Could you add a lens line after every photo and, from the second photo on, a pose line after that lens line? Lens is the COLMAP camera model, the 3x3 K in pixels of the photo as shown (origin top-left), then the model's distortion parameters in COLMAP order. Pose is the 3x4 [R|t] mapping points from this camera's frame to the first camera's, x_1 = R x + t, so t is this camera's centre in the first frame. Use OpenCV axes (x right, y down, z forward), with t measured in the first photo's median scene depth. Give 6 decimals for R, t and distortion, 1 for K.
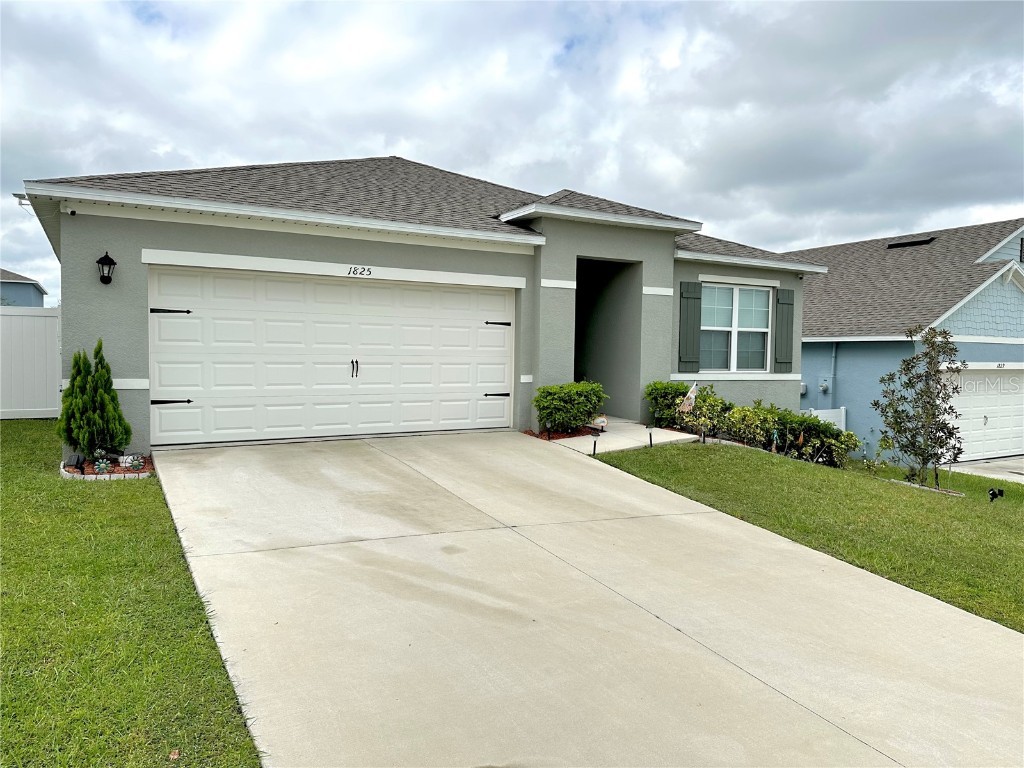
lens RADIAL K [[731.3, 0, 504.7], [0, 731.3, 379.2], [0, 0, 1]] dist [0.055425, -0.057728]
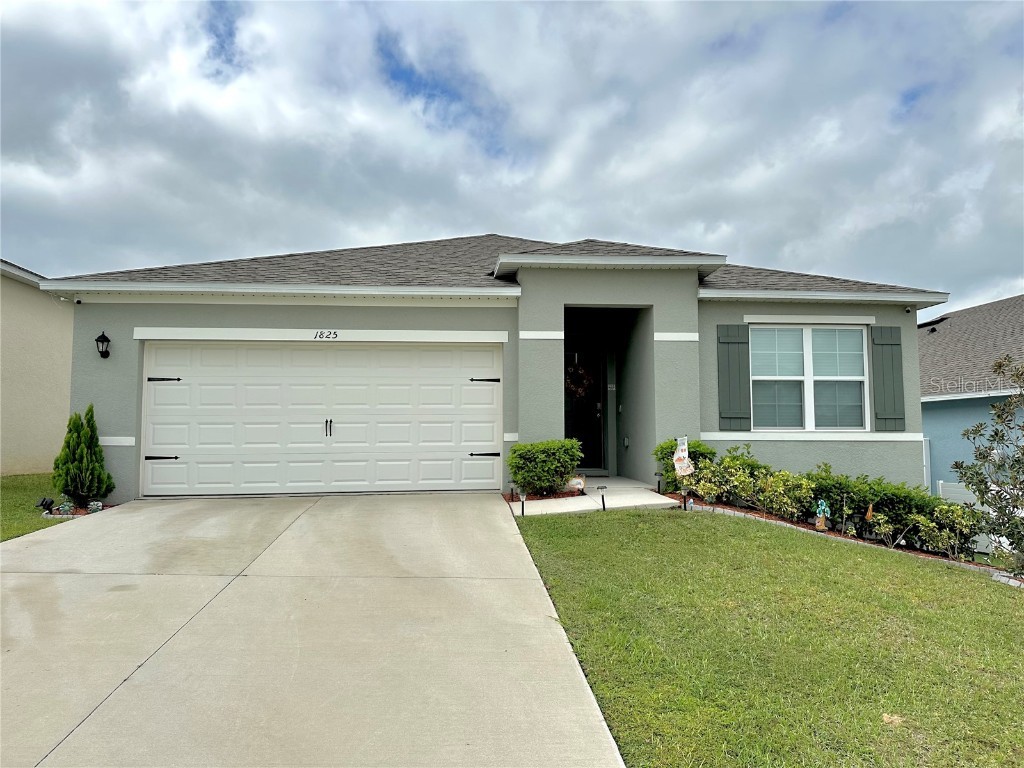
lens RADIAL K [[731.3, 0, 513.0], [0, 731.3, 383.7], [0, 0, 1]] dist [0.055425, -0.057728]
pose [[0.908621, -0.045465, -0.415139, 0.425539], [-0.000138, 0.994024, -0.109165, 0.033653], [0.417621, 0.099247, 0.903185, 0.144543]]
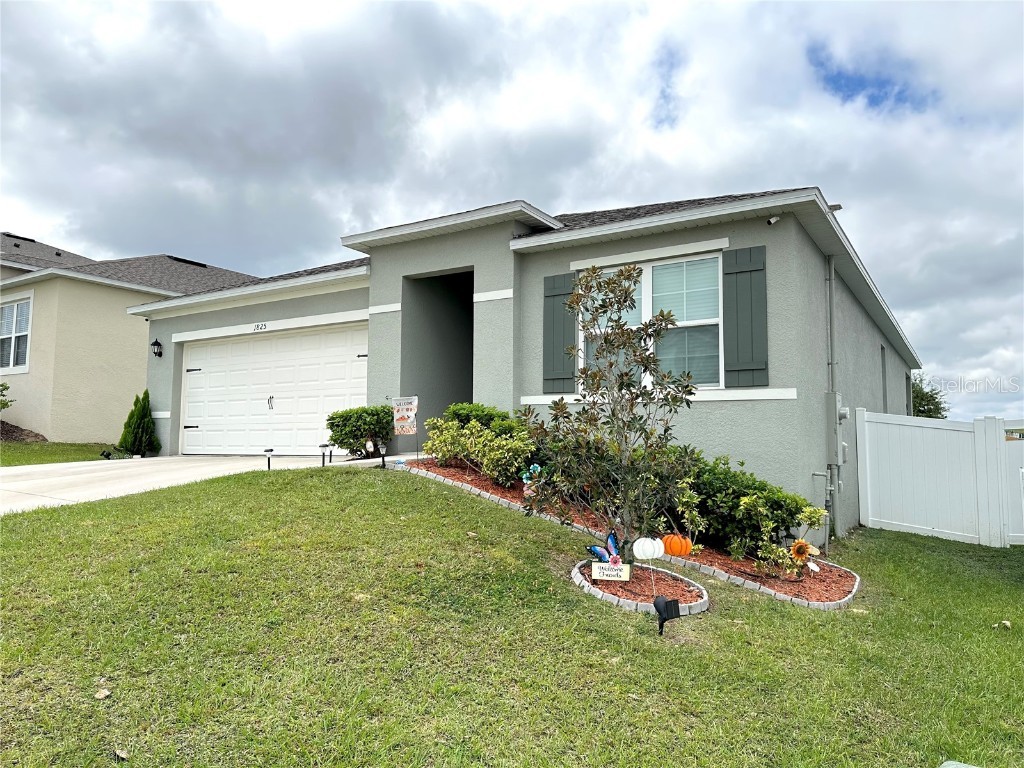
lens RADIAL K [[674.0, 0, 515.9], [0, 674.0, 382.7], [0, 0, 1]] dist [0.039243, -0.005240]
pose [[0.492372, -0.087689, -0.865956, 0.940815], [-0.029631, 0.992647, -0.117366, 0.071029], [0.869880, 0.083447, 0.486153, 0.717920]]
